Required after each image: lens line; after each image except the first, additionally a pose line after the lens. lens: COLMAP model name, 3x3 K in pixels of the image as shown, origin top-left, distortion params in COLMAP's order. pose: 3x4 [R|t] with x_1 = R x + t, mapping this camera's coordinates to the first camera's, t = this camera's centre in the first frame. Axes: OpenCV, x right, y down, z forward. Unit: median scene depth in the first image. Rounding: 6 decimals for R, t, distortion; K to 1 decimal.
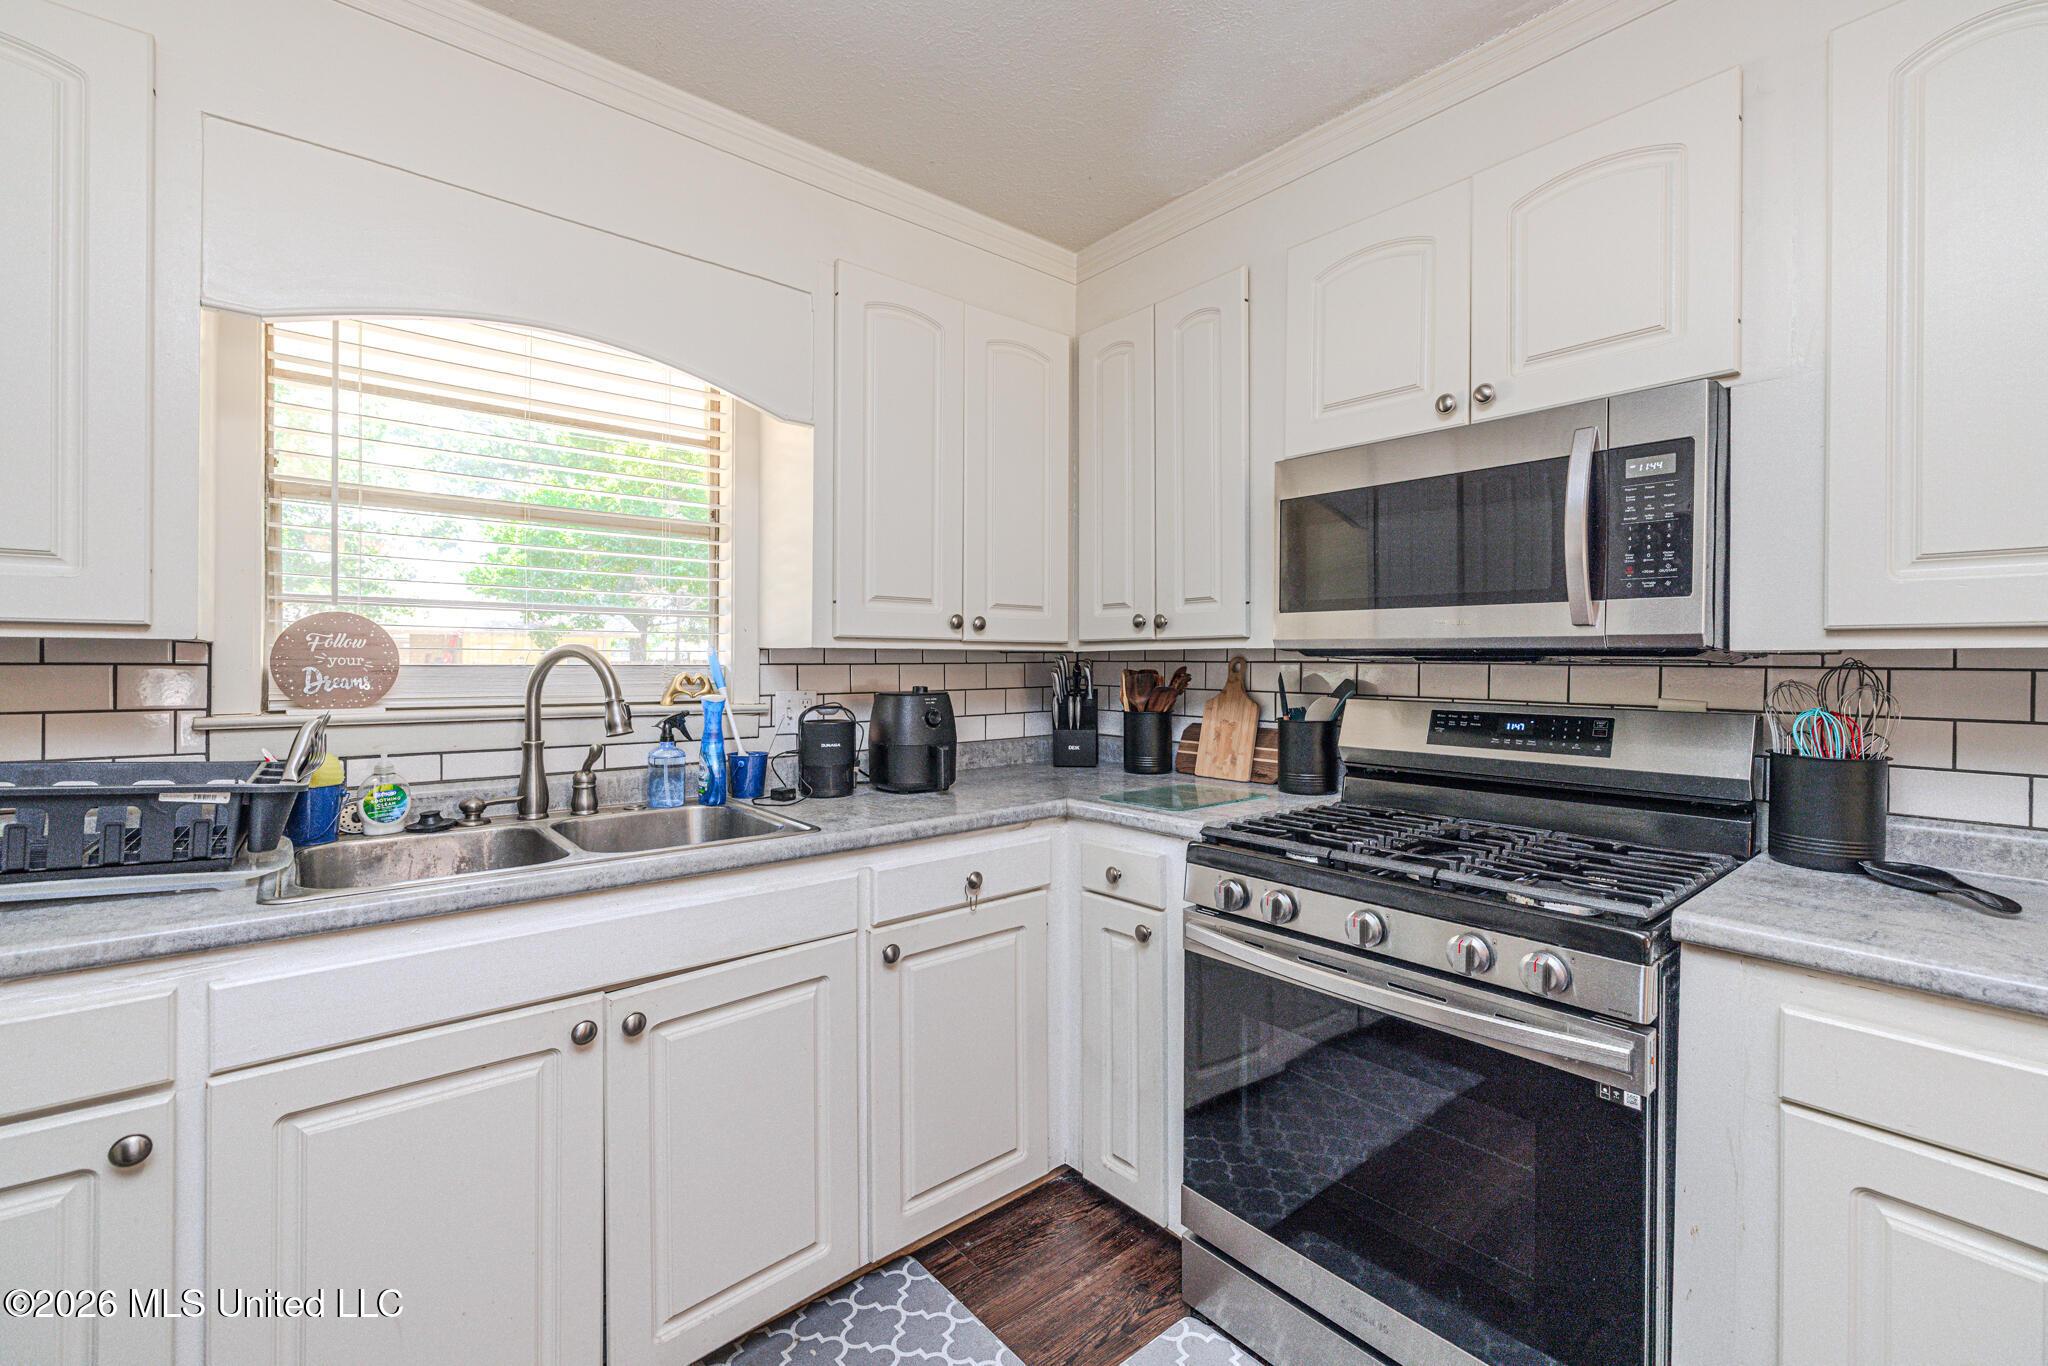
lens RADIAL K [[875.3, 0, 1014.1], [0, 875.3, 663.6], [0, 0, 1]] dist [0.002235, 0.000241]
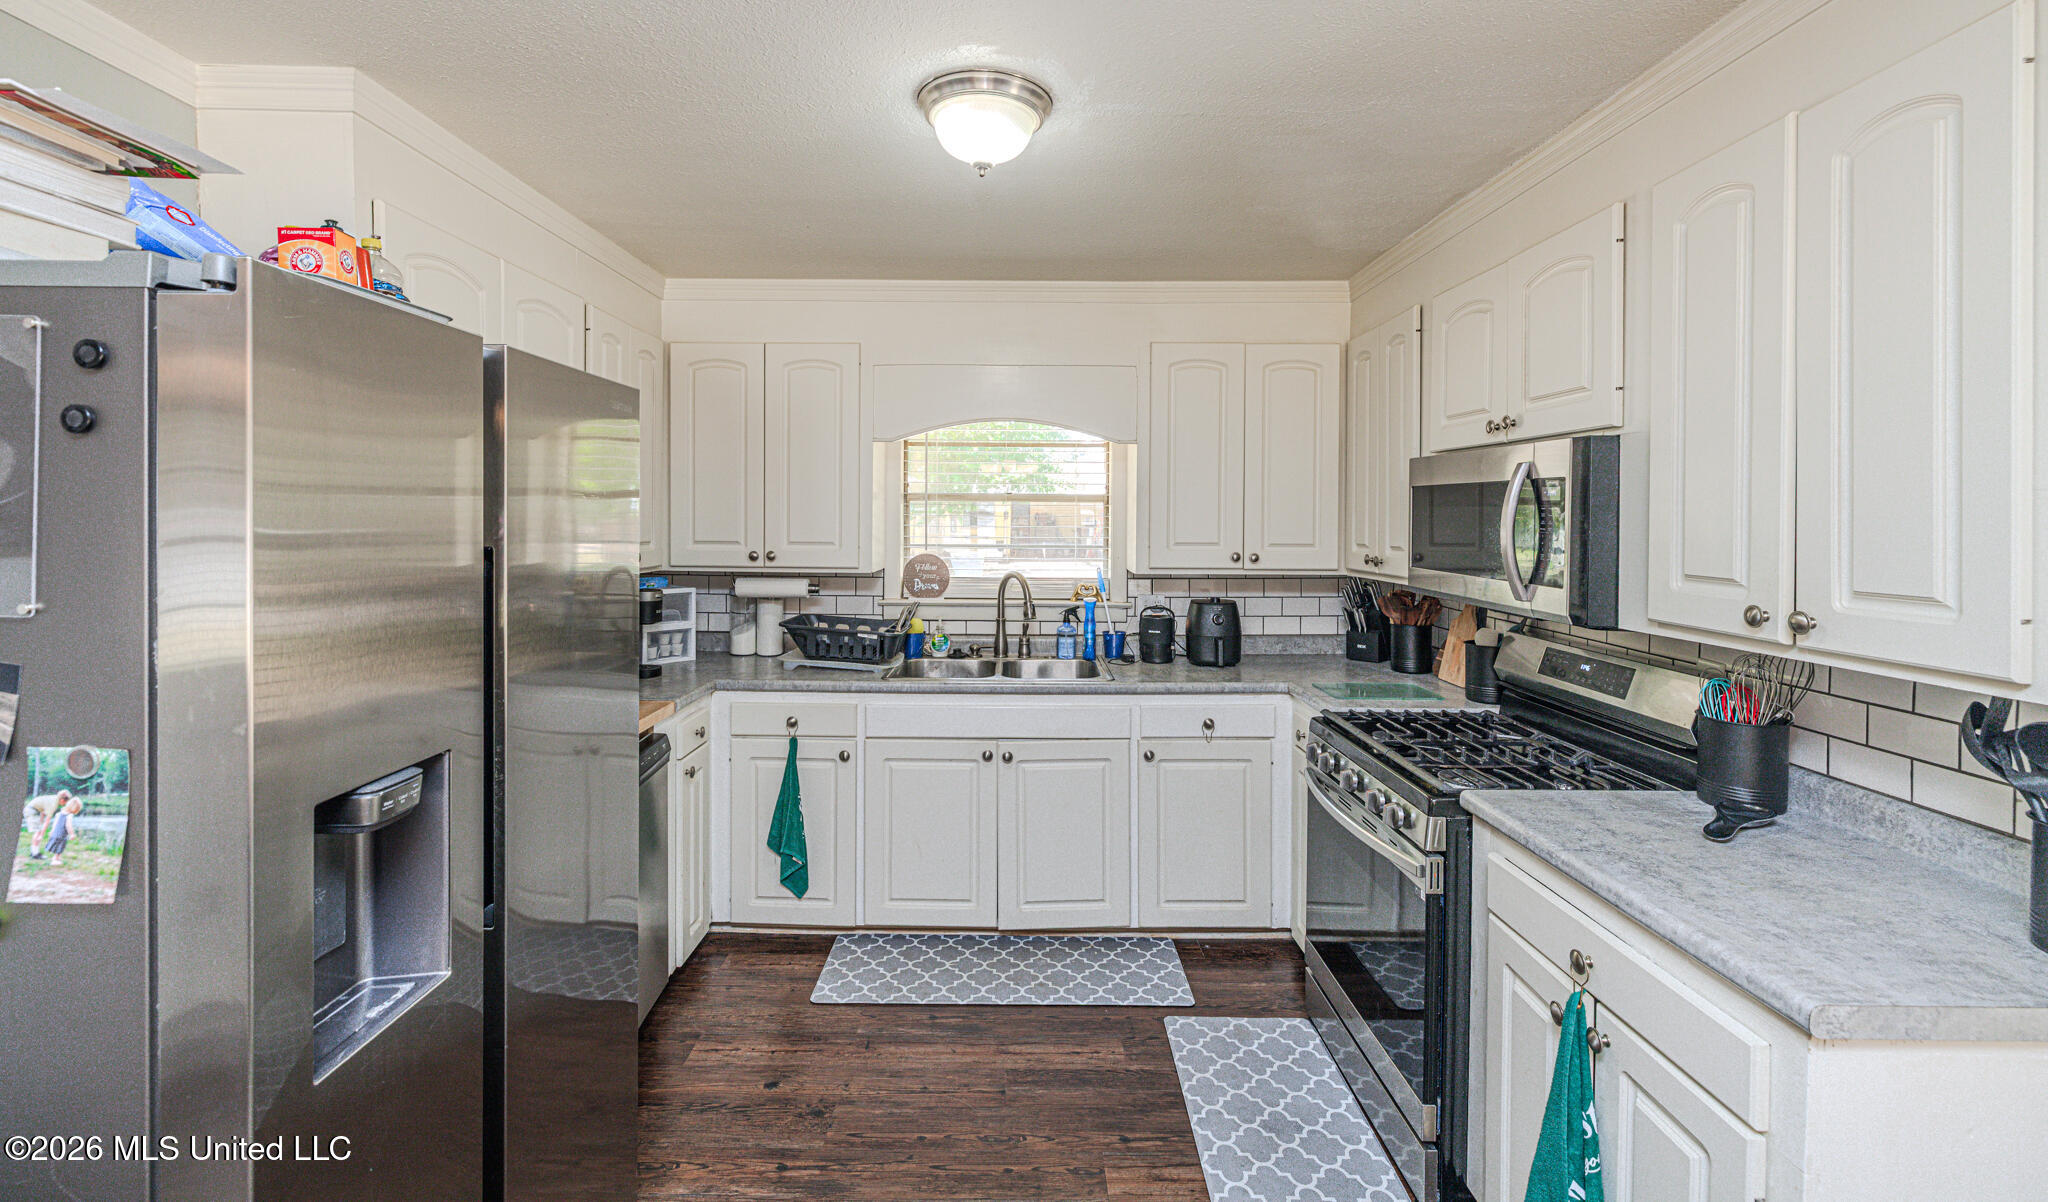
lens RADIAL K [[868.3, 0, 1001.8], [0, 868.3, 520.3], [0, 0, 1]] dist [0.003595, 0.000177]
pose [[0.757644, 0.004012, -0.652655, 0.733674], [-0.003380, 0.999992, 0.002223, -0.136358], [0.652659, 0.000522, 0.757652, -0.489398]]
